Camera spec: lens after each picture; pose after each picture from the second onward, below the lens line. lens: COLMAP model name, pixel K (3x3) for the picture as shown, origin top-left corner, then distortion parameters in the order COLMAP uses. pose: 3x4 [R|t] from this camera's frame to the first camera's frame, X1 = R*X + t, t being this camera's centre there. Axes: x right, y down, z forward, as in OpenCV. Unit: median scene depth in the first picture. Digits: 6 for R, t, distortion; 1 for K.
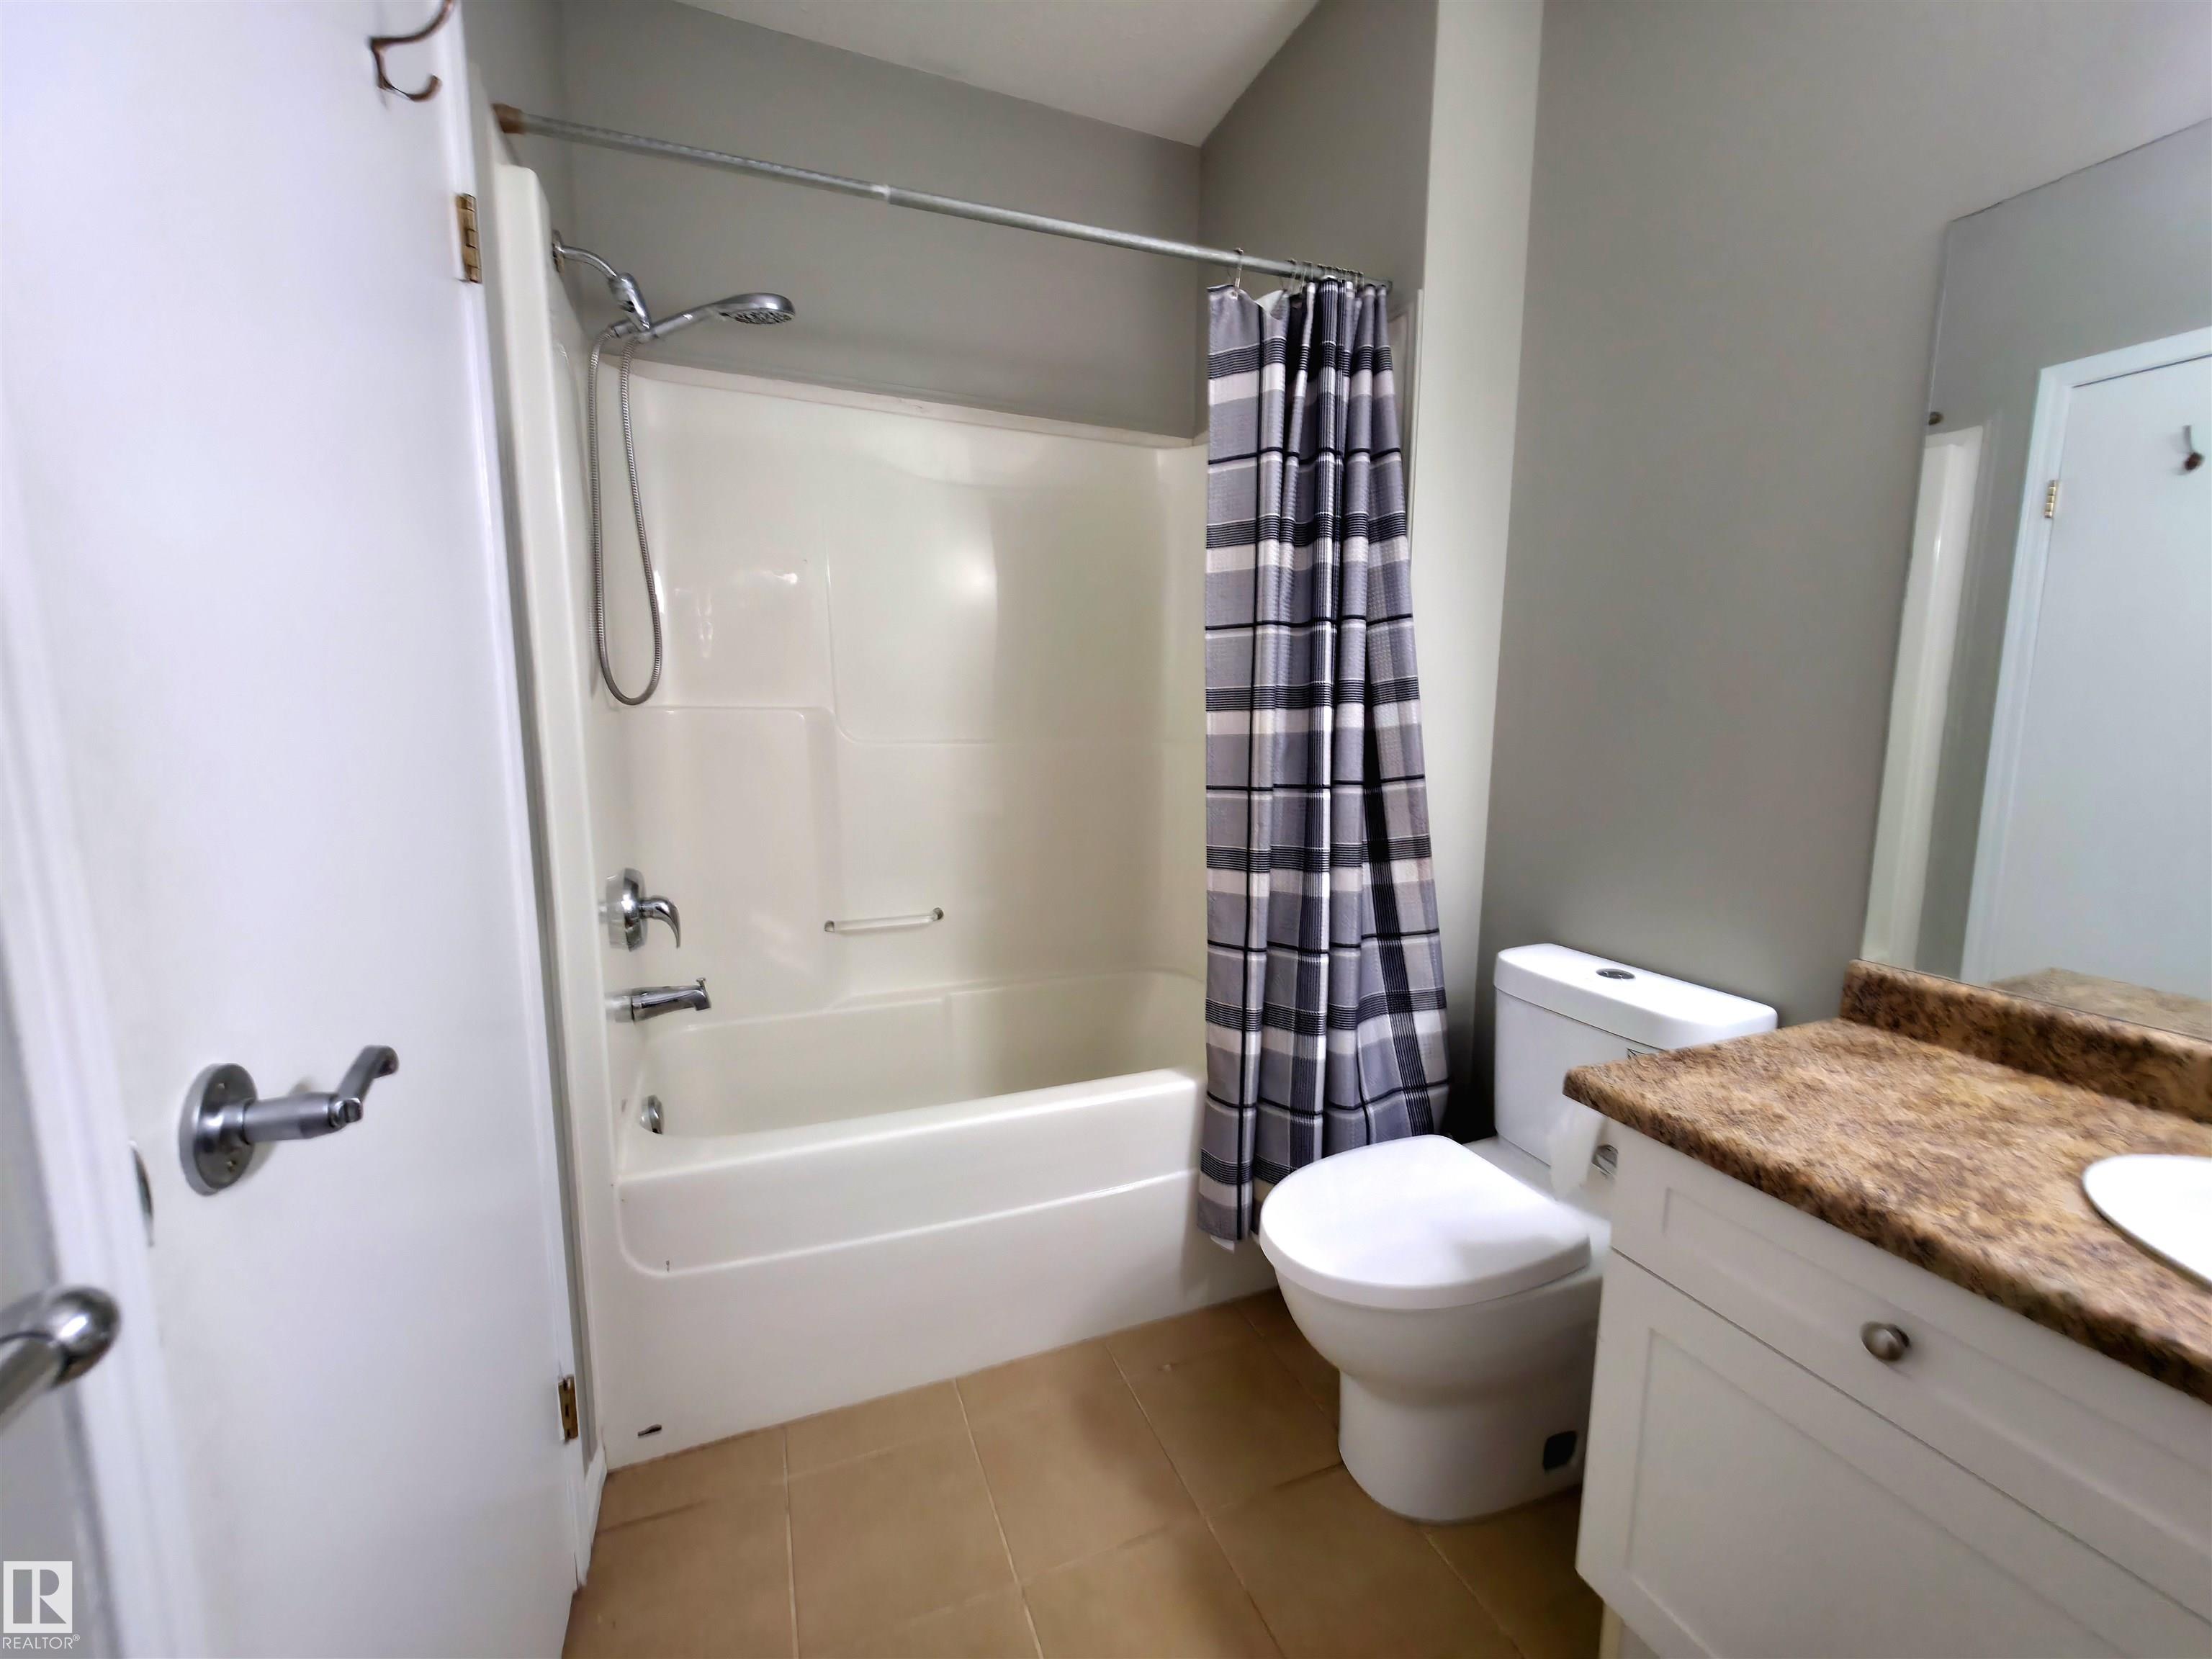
lens RADIAL K [[887.4, 0, 1095.8], [0, 887.4, 824.3], [0, 0, 1]] dist [0.001824, -0.000308]
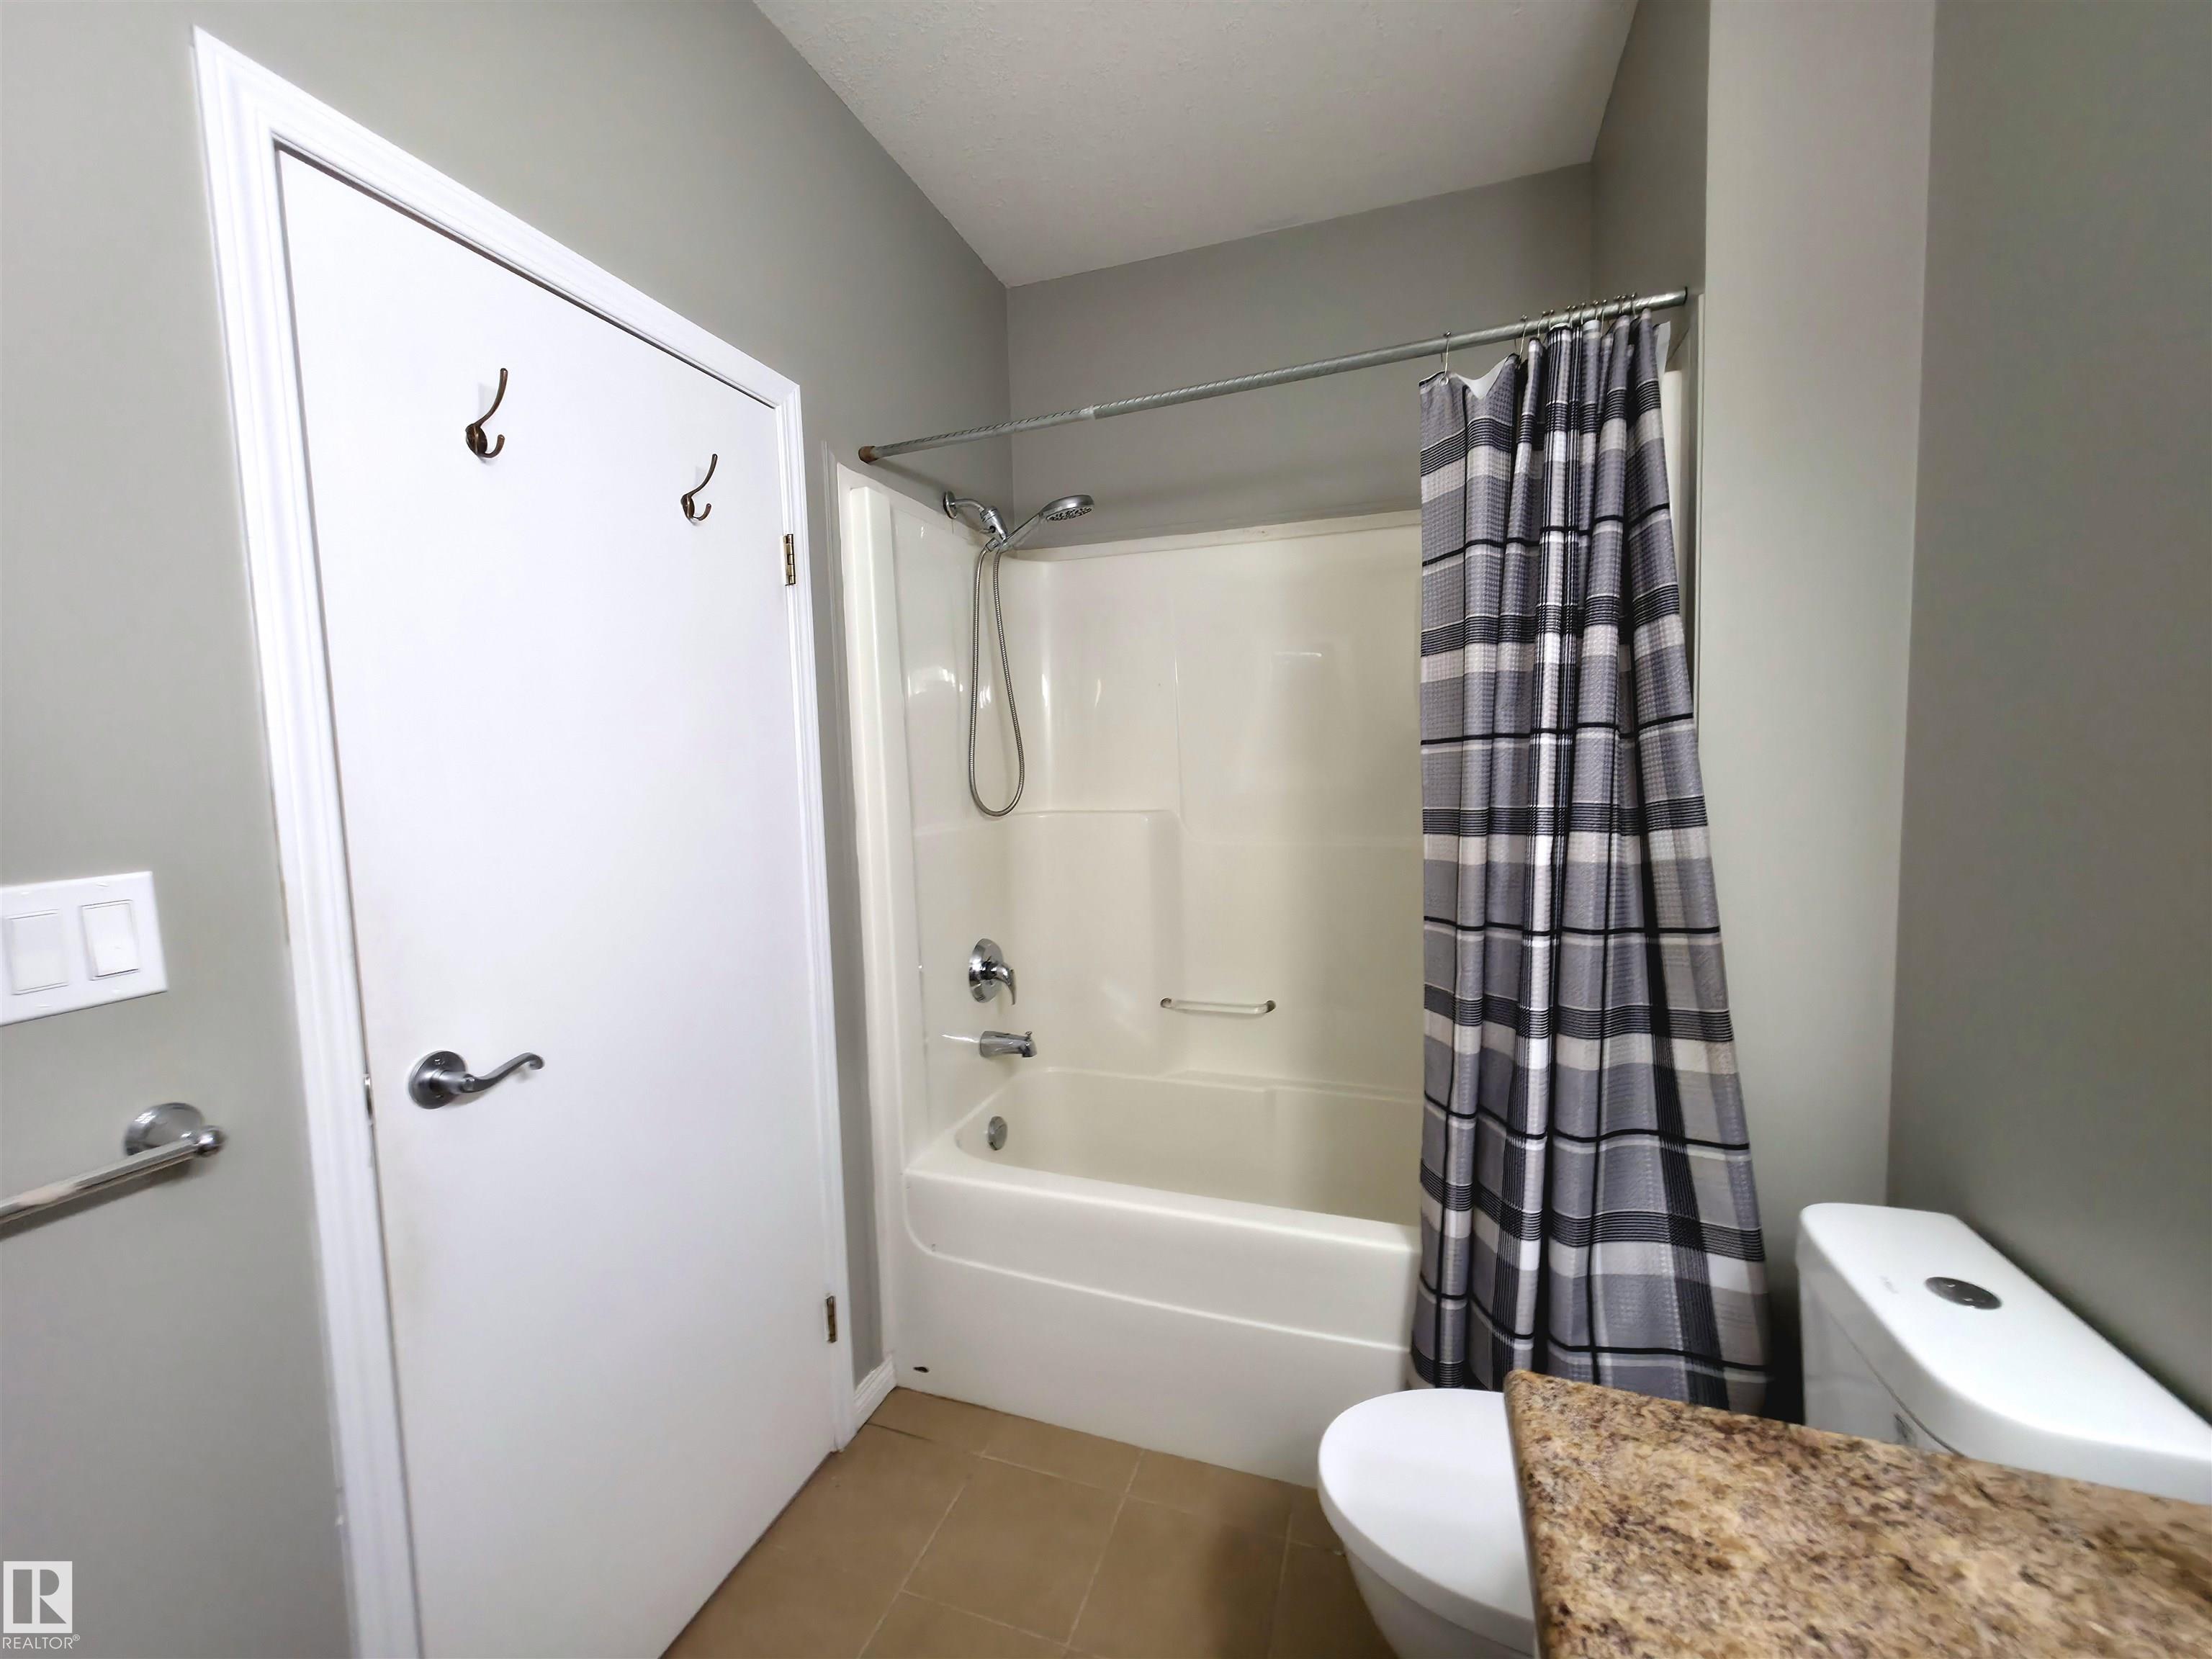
lens RADIAL K [[887.4, 0, 1095.8], [0, 887.4, 824.3], [0, 0, 1]] dist [0.001824, -0.000308]
pose [[0.747073, 0.021056, -0.664408, 0.483804], [-0.057021, 0.997844, -0.032492, -0.090026], [0.662291, 0.062159, 0.746664, 0.108790]]
